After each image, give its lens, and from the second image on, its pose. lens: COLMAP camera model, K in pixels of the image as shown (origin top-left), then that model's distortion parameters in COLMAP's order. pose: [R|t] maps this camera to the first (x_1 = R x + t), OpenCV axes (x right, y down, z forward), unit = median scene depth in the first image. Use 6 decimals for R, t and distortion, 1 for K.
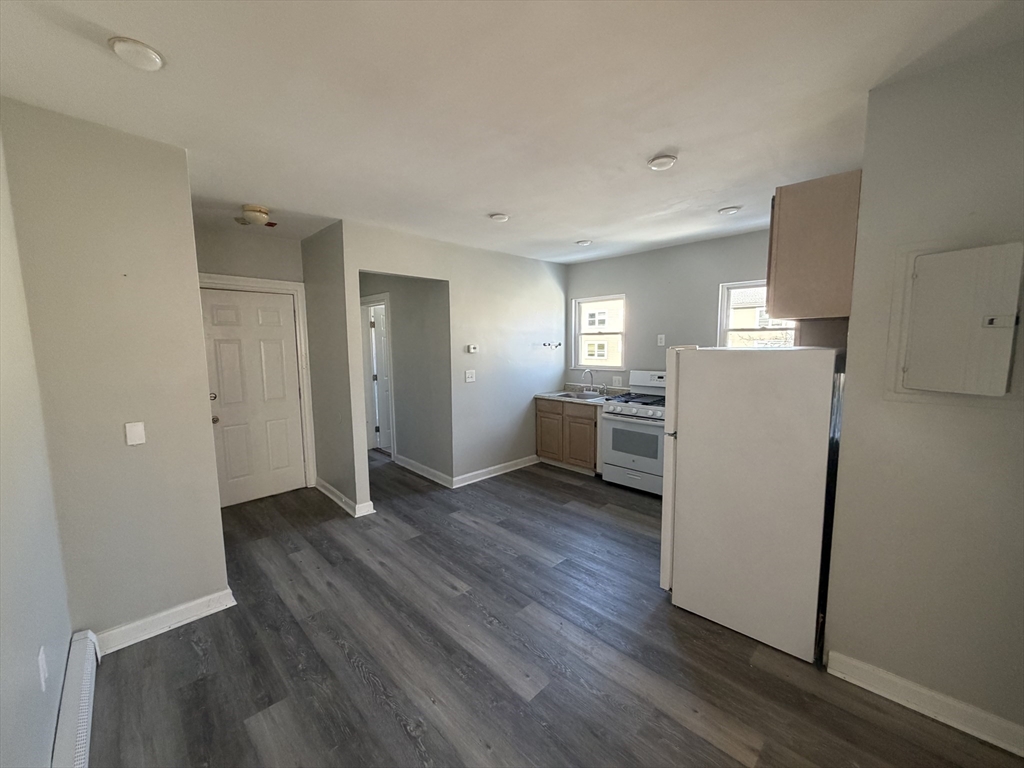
lens RADIAL K [[407.0, 0, 512.3], [0, 407.0, 386.3], [0, 0, 1]] dist [0.002217, 0.000049]
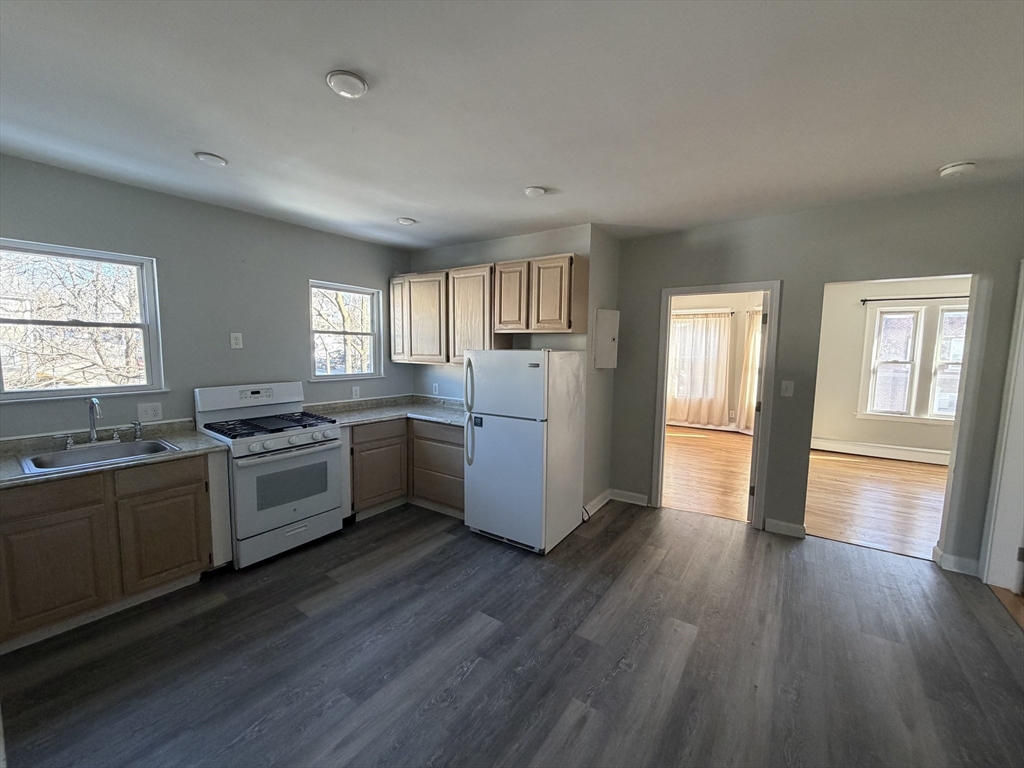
lens RADIAL K [[407.0, 0, 508.6], [0, 407.0, 386.8], [0, 0, 1]] dist [0.002217, 0.000049]
pose [[-0.156135, -0.084197, 0.984141, -0.406183], [0.099782, 0.989919, 0.100521, -0.058870], [-0.982683, 0.113894, -0.146159, 0.654590]]
